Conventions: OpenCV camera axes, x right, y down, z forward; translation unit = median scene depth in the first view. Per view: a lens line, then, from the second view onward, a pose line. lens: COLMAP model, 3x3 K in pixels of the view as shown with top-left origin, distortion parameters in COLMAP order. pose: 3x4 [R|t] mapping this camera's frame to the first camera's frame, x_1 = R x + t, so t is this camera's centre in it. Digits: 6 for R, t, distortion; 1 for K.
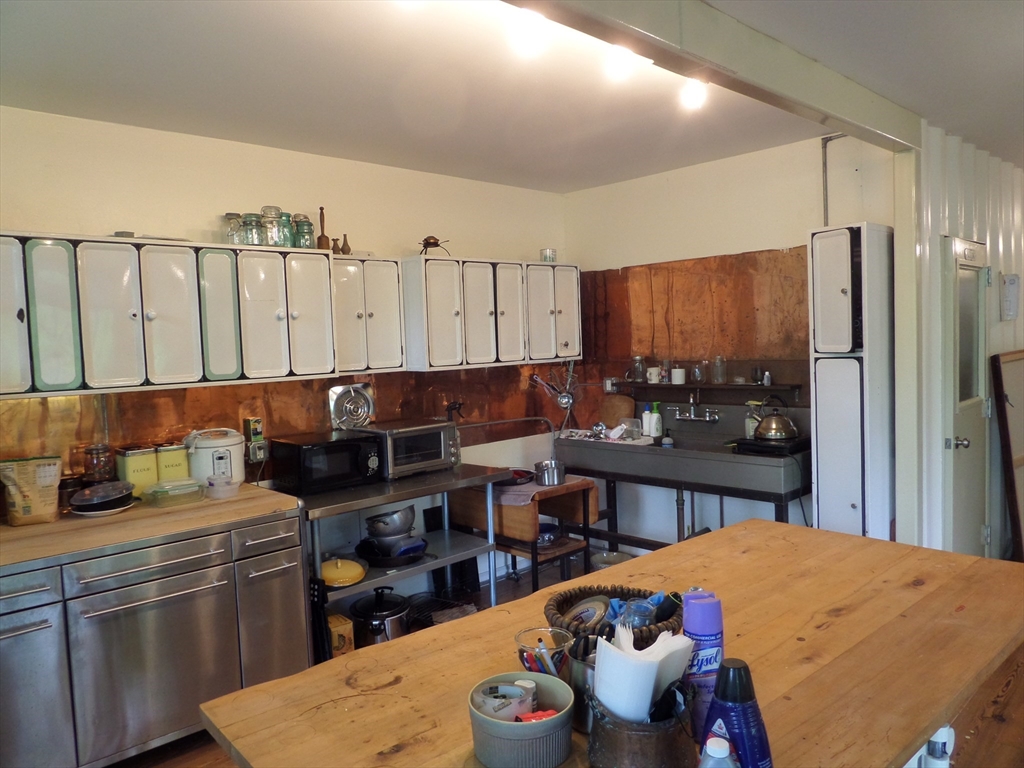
lens RADIAL K [[743.1, 0, 512.0], [0, 743.1, 384.0], [0, 0, 1]] dist [-0.001270, 0.000509]
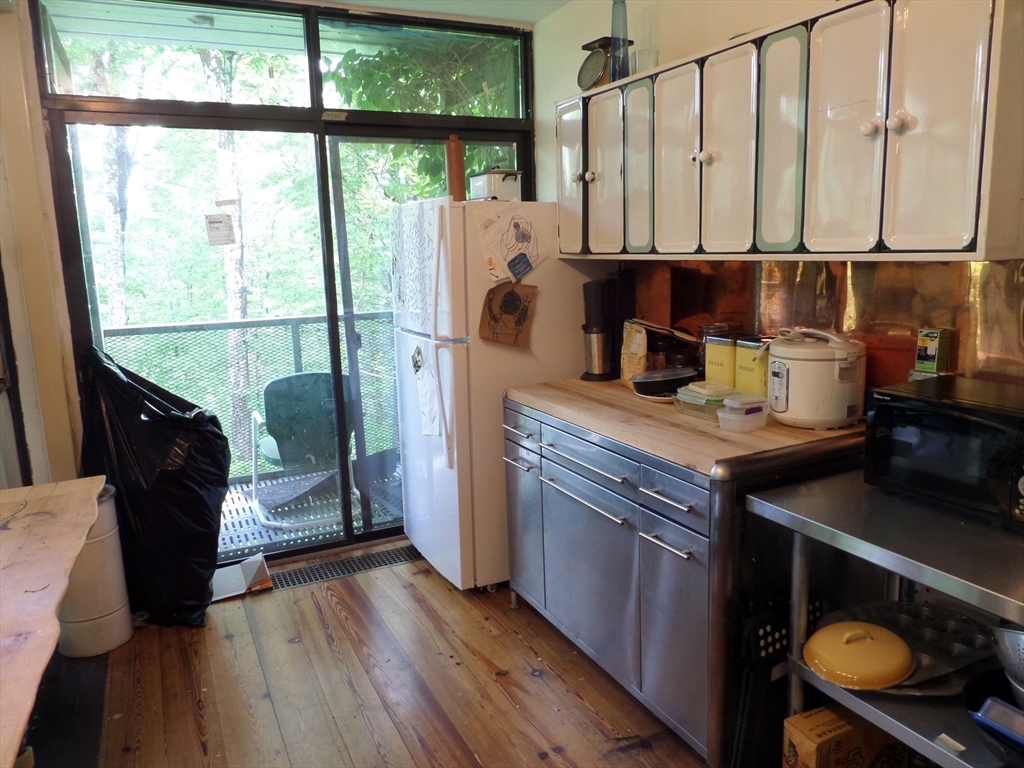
lens RADIAL K [[743.1, 0, 512.0], [0, 743.1, 384.0], [0, 0, 1]] dist [-0.001270, 0.000509]
pose [[-0.343312, 0.227517, -0.911248, 0.298785], [0.001575, 0.970355, 0.241681, -0.052983], [0.939220, 0.081536, -0.333492, 1.081981]]
